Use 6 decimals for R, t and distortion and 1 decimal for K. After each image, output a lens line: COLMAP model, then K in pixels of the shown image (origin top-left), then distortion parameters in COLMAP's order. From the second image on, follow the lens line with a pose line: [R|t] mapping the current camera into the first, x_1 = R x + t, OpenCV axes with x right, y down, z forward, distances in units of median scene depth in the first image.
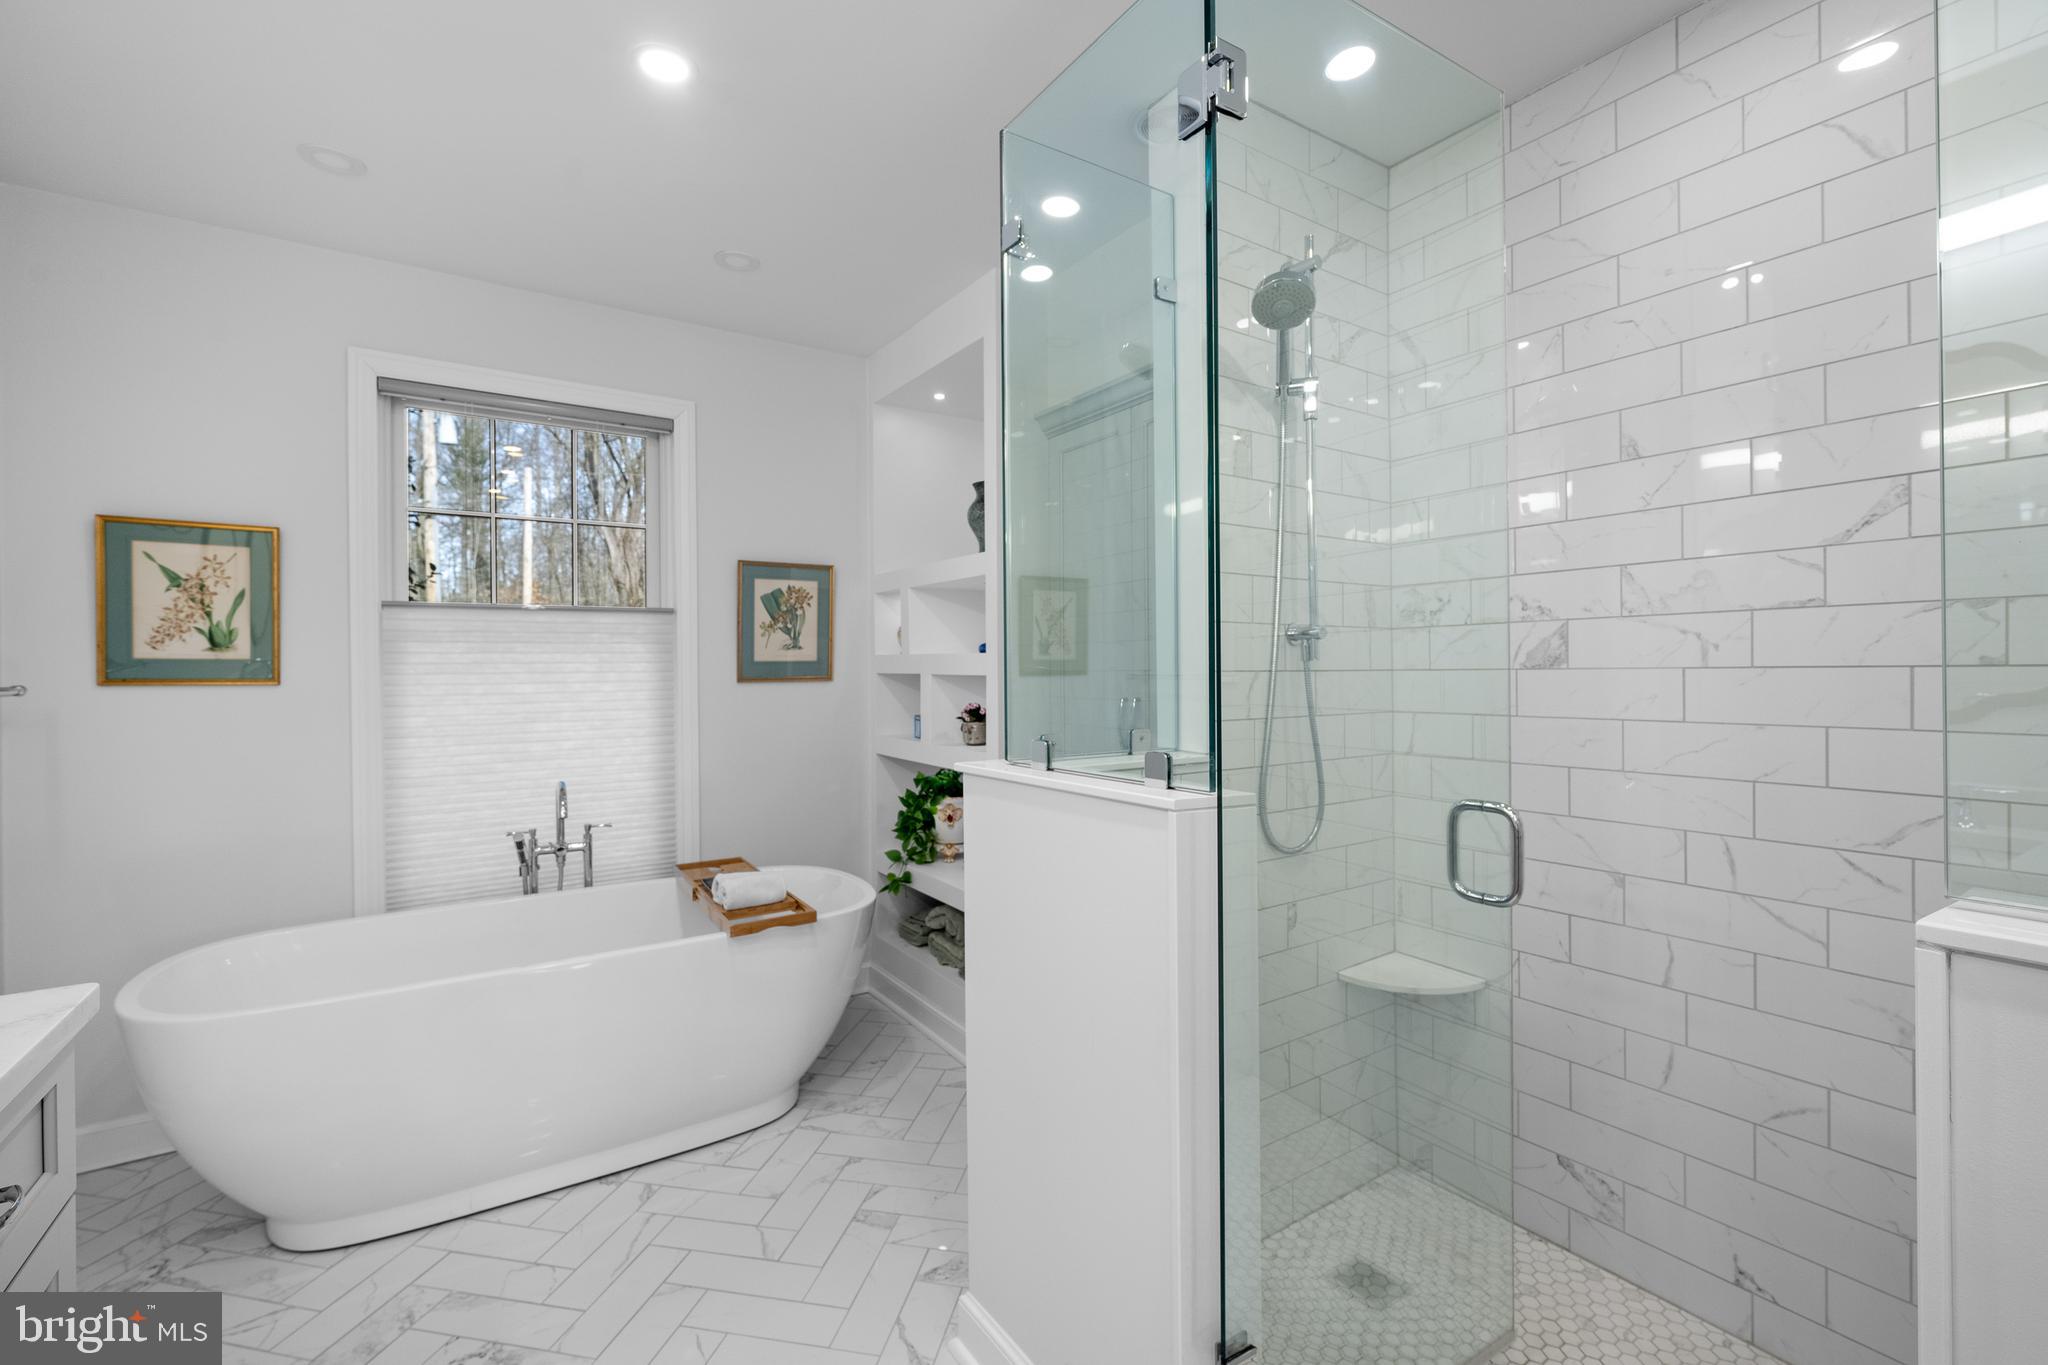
lens RADIAL K [[881.8, 0, 1025.3], [0, 881.8, 670.7], [0, 0, 1]] dist [-0.003488, 0.000379]
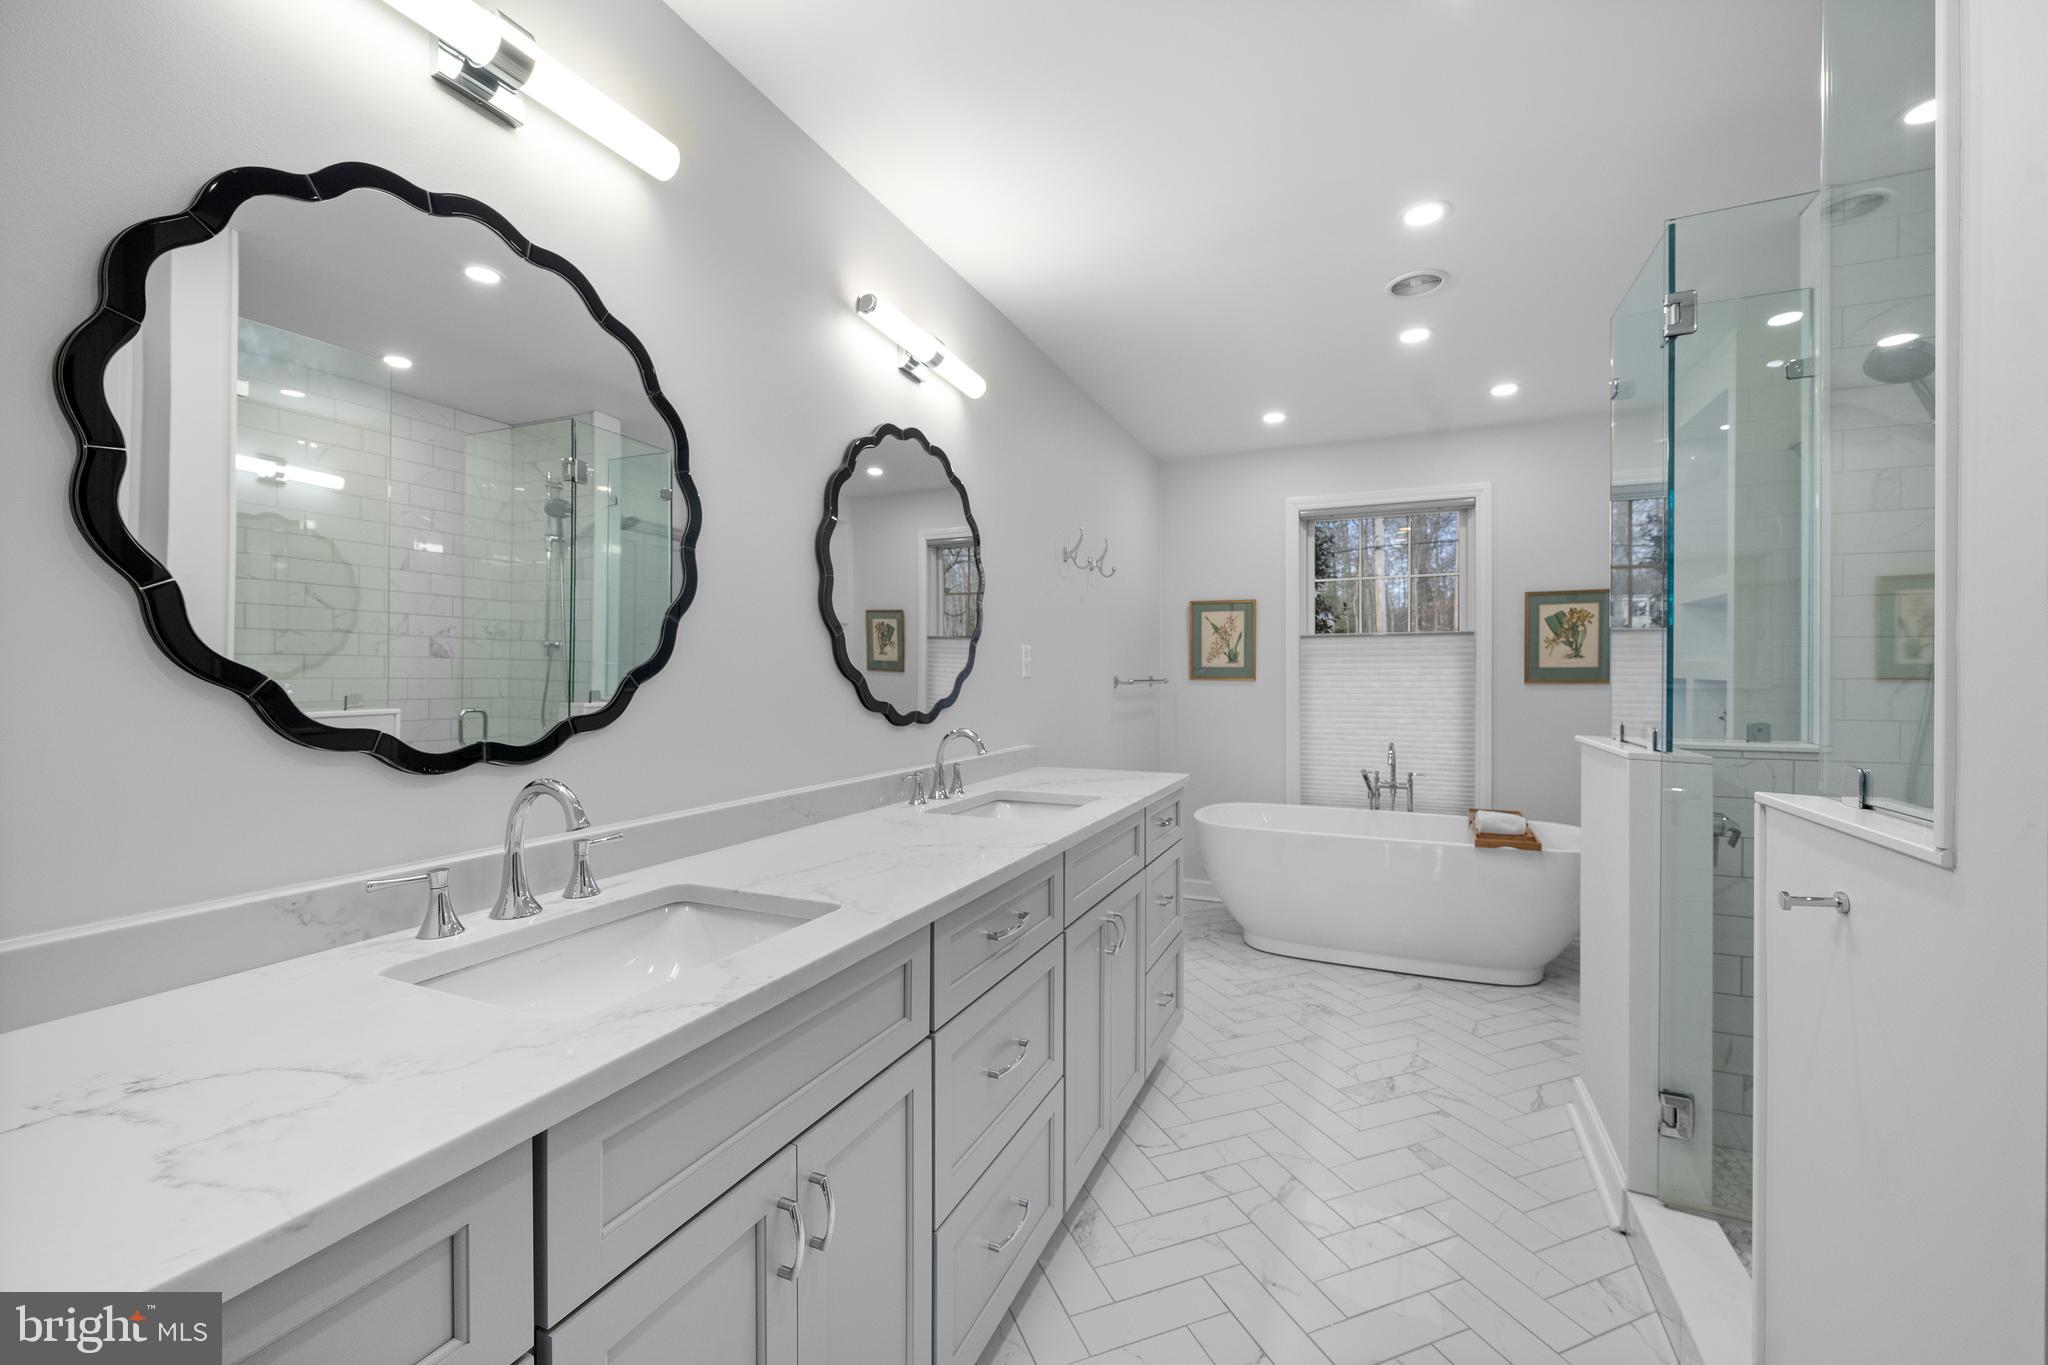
lens RADIAL K [[813.1, 0, 1029.7], [0, 813.1, 679.8], [0, 0, 1]] dist [-0.009499, 0.000402]
pose [[0.533595, 0.012820, -0.845643, 0.341980], [-0.005444, 0.999916, 0.011724, -0.002637], [0.845723, -0.001652, 0.533620, -0.322364]]
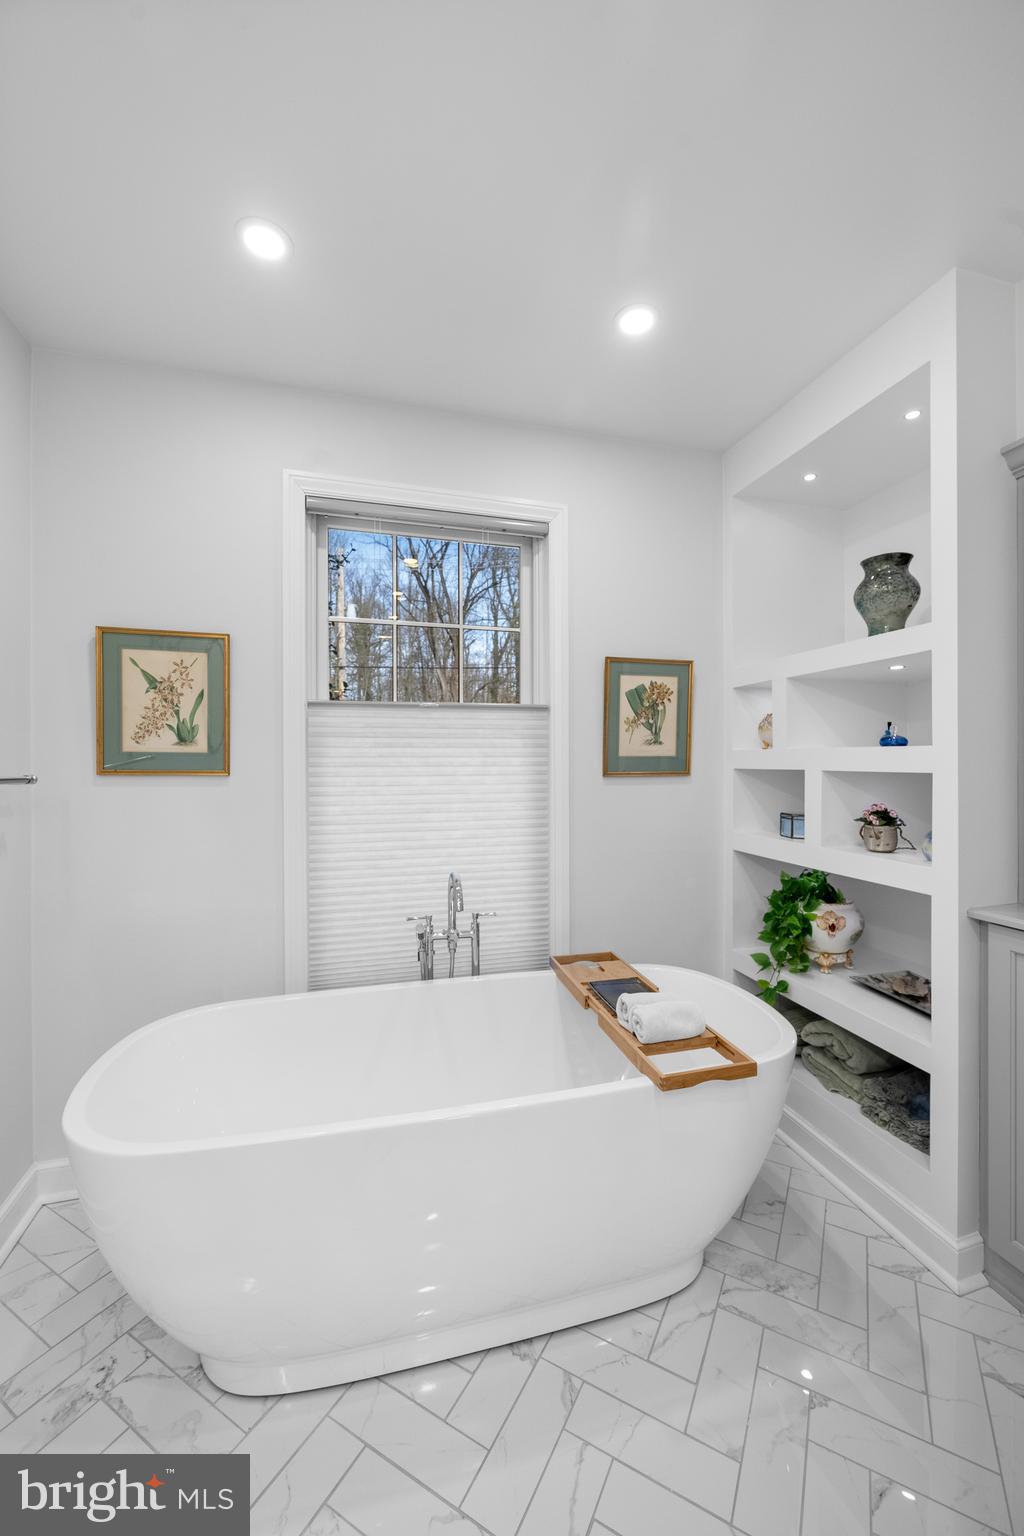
lens RADIAL K [[609.8, 0, 511.4], [0, 609.8, 765.0], [0, 0, 1]] dist [-0.009499, 0.000402]
pose [[0.948776, 0.006304, -0.315885, -0.222480], [-0.006453, 0.999979, 0.000574, -0.000330], [0.315882, 0.001494, 0.948797, 0.320081]]
